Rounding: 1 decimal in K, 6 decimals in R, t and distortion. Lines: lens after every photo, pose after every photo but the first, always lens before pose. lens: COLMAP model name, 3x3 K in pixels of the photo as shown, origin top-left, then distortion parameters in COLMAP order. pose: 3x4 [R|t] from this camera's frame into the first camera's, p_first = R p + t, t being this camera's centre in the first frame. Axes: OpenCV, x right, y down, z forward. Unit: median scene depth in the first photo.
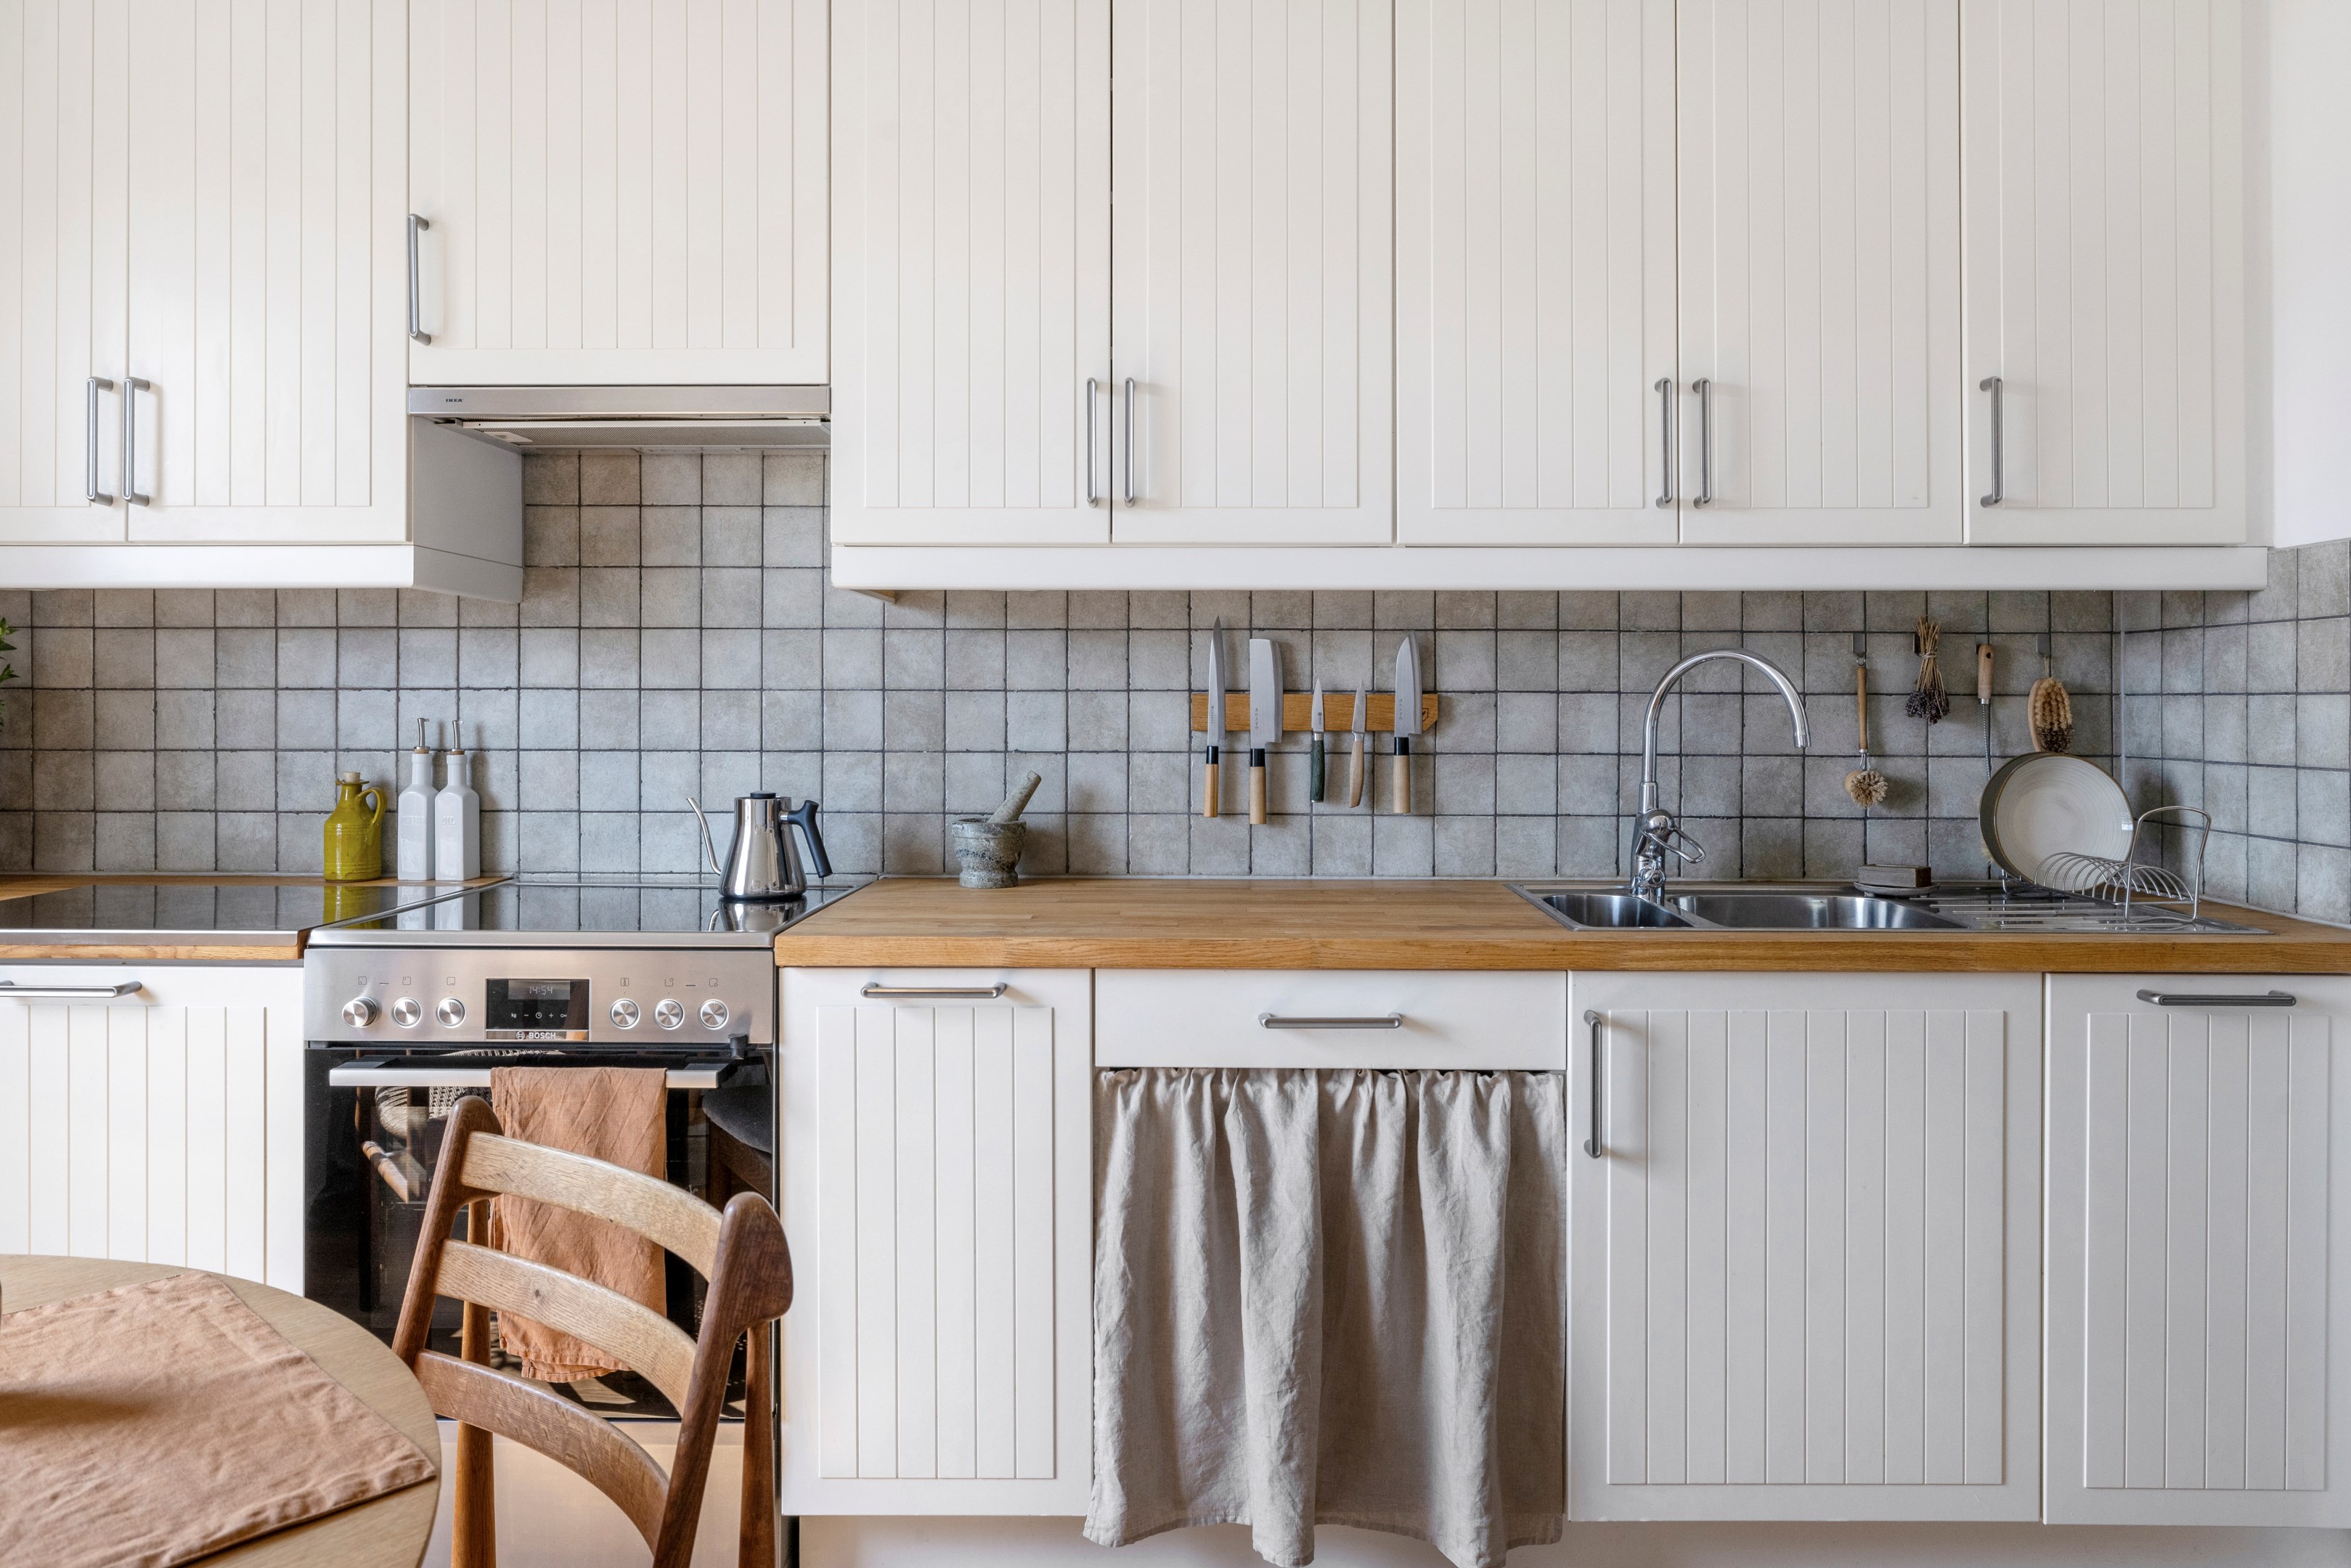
lens RADIAL K [[1617.9, 0, 1149.8], [0, 1617.9, 696.9], [0, 0, 1]] dist [-0.001332, -0.000416]
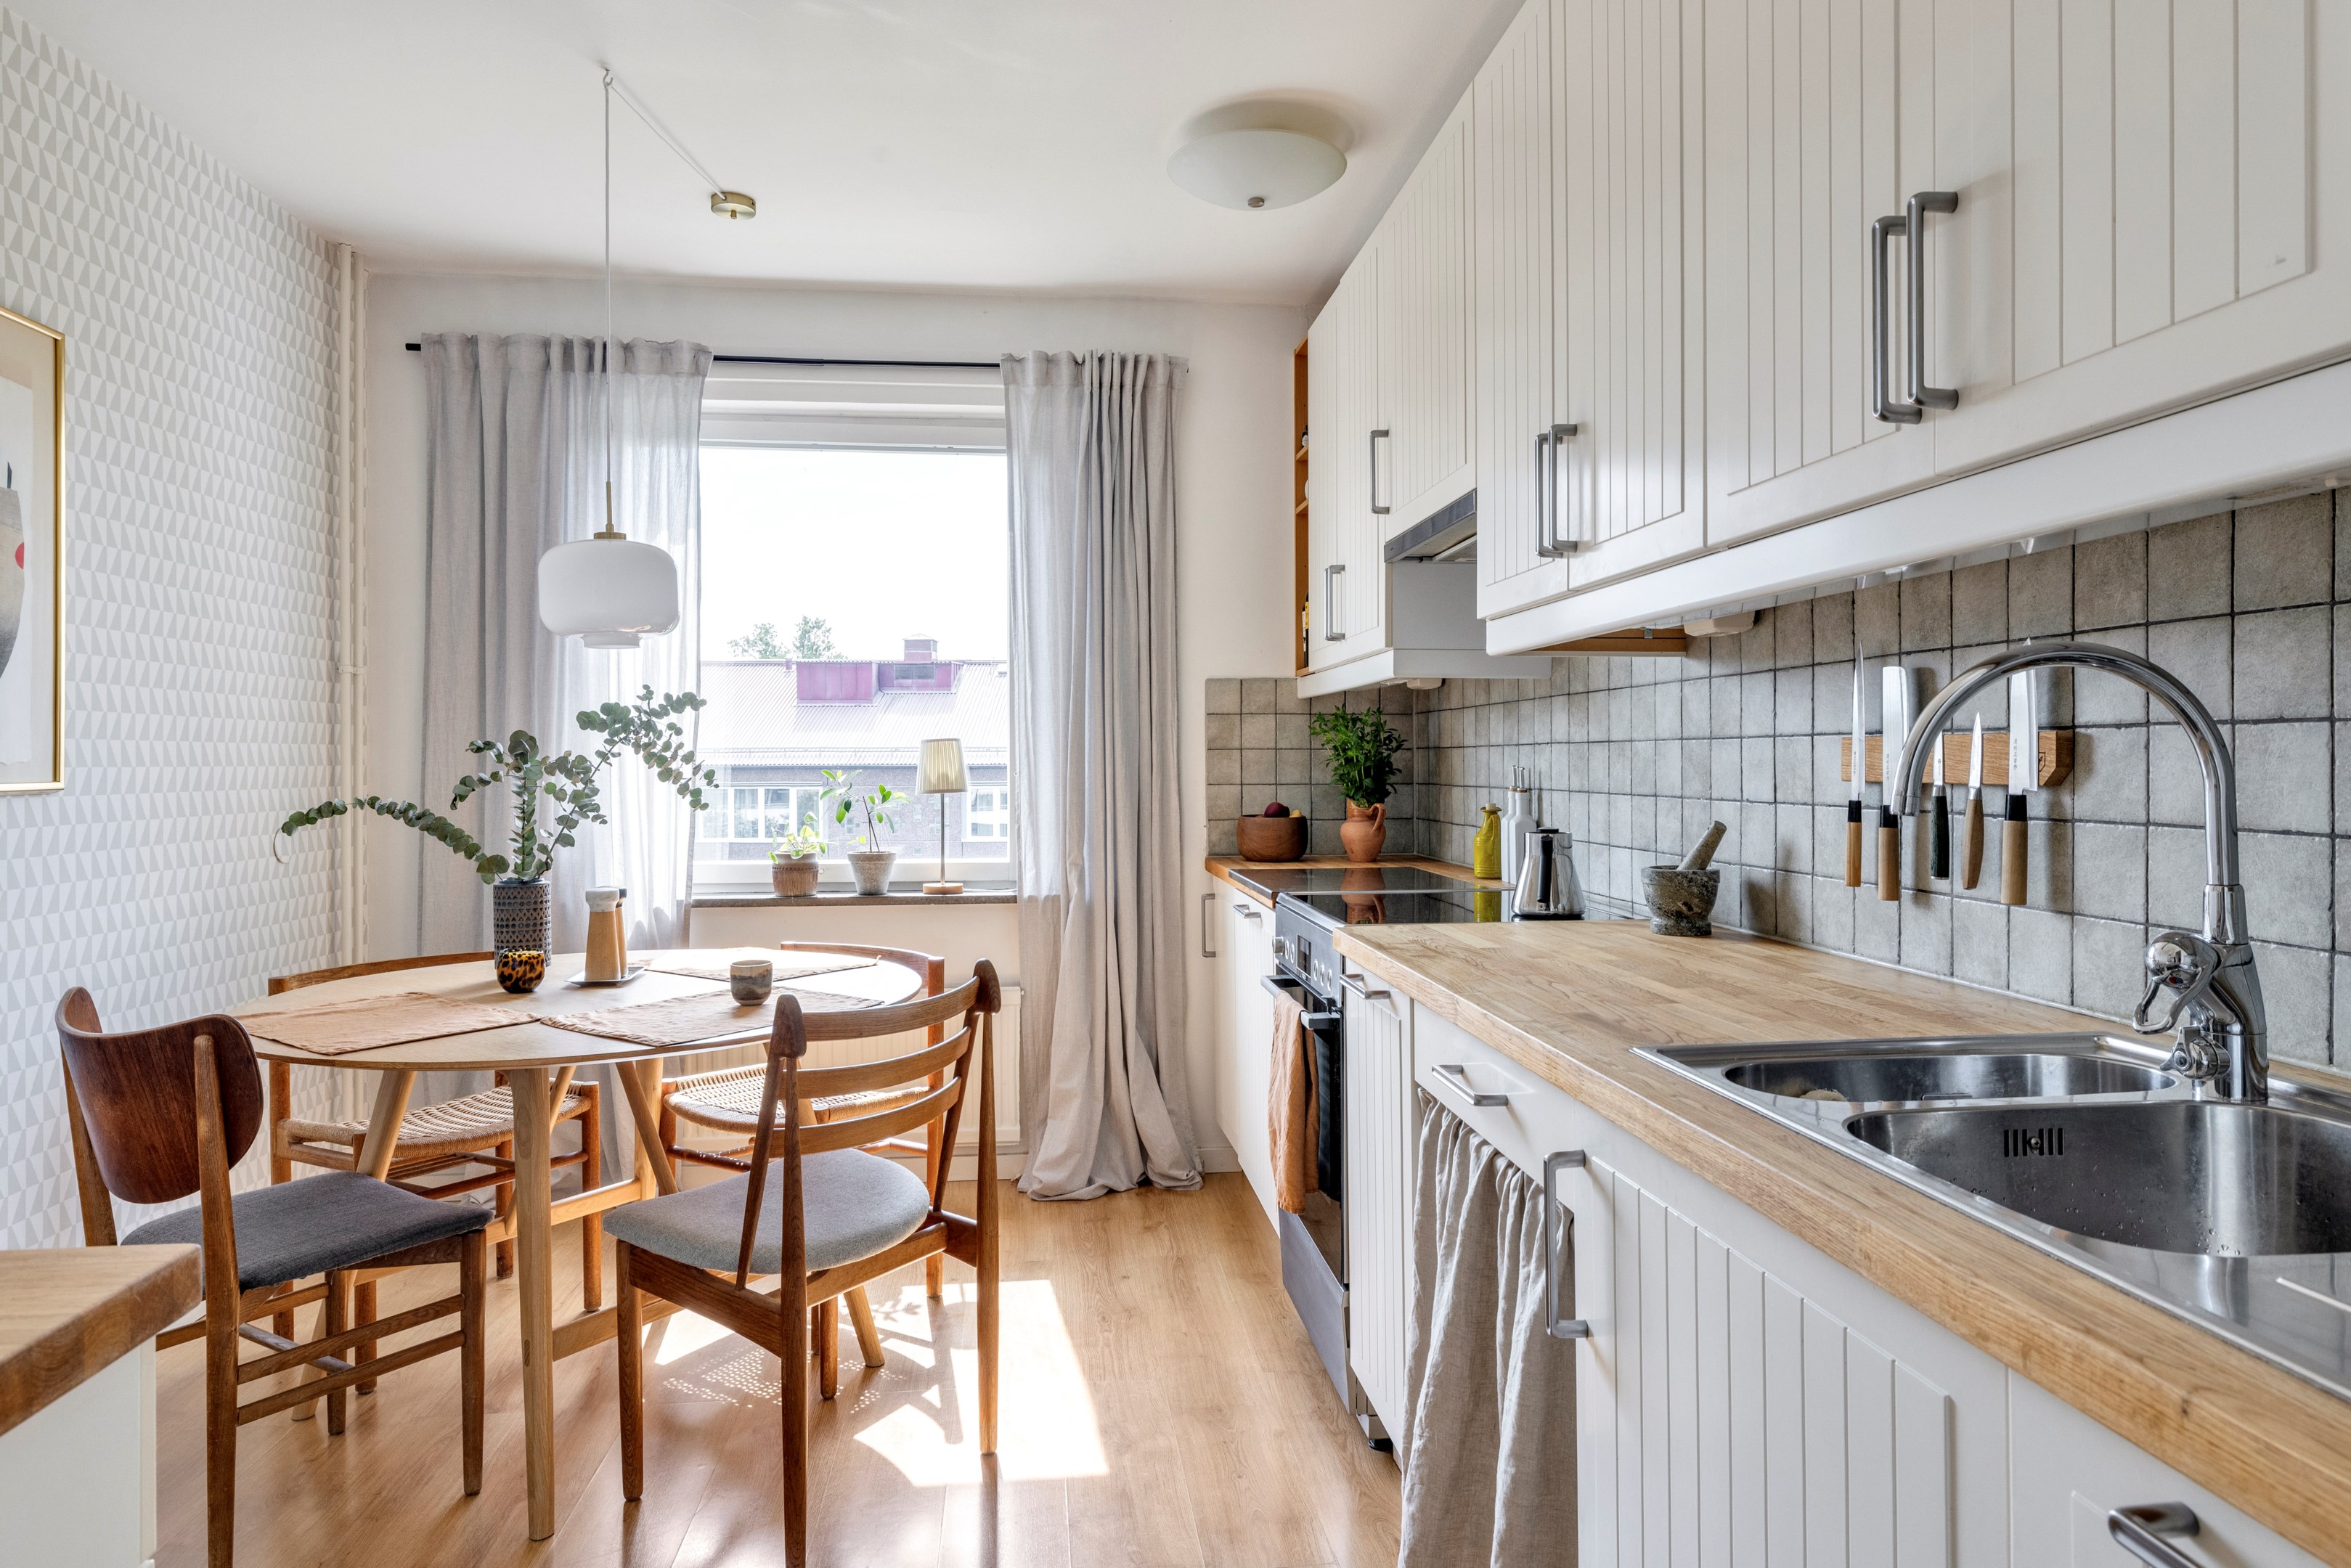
lens RADIAL K [[1427.9, 0, 1192.2], [0, 1427.9, 764.2], [0, 0, 1]] dist [0.007920, -0.001379]
pose [[0.099152, 0.000370, -0.995072, 0.732955], [0.004361, 0.999990, 0.000807, 0.010182], [0.995063, -0.004420, 0.099150, 0.590136]]
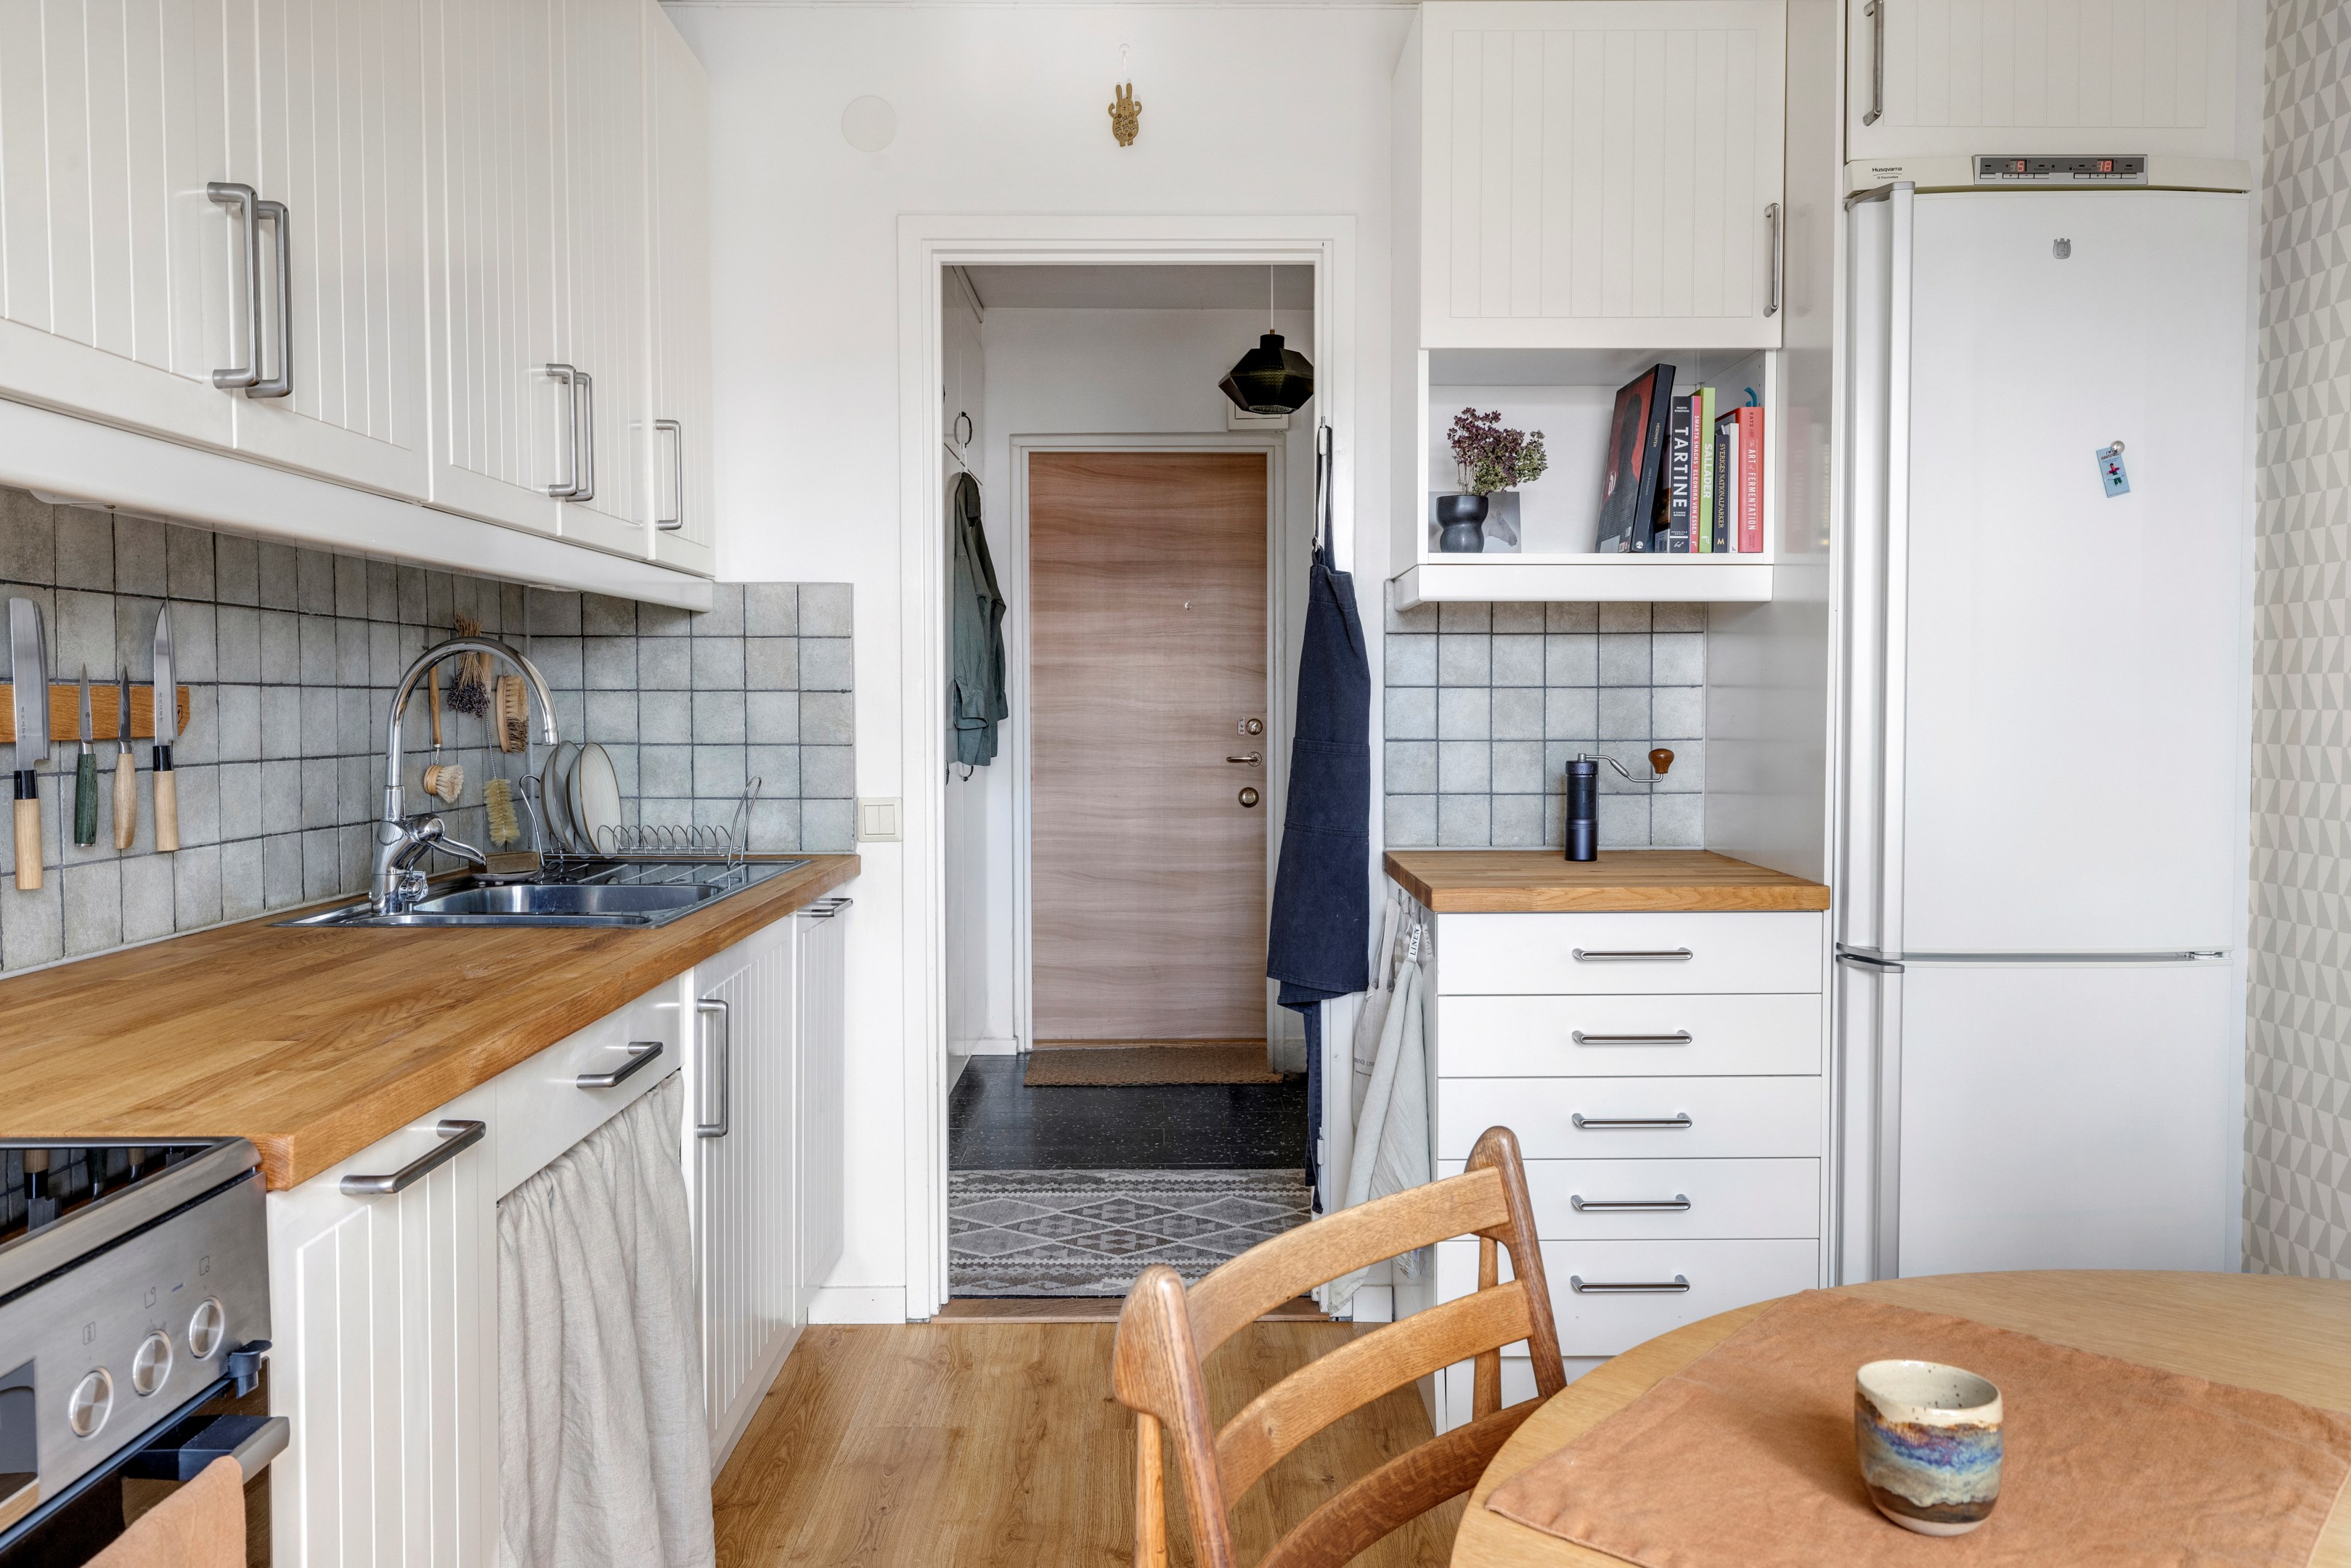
lens RADIAL K [[1630.6, 0, 1171.2], [0, 1630.6, 770.0], [0, 0, 1]] dist [0.002910, -0.001419]
pose [[-0.001981, -0.044646, 0.999001, -0.575990], [-0.000886, 0.999003, 0.044644, 0.002865], [-0.999998, -0.000797, -0.002019, 0.551055]]
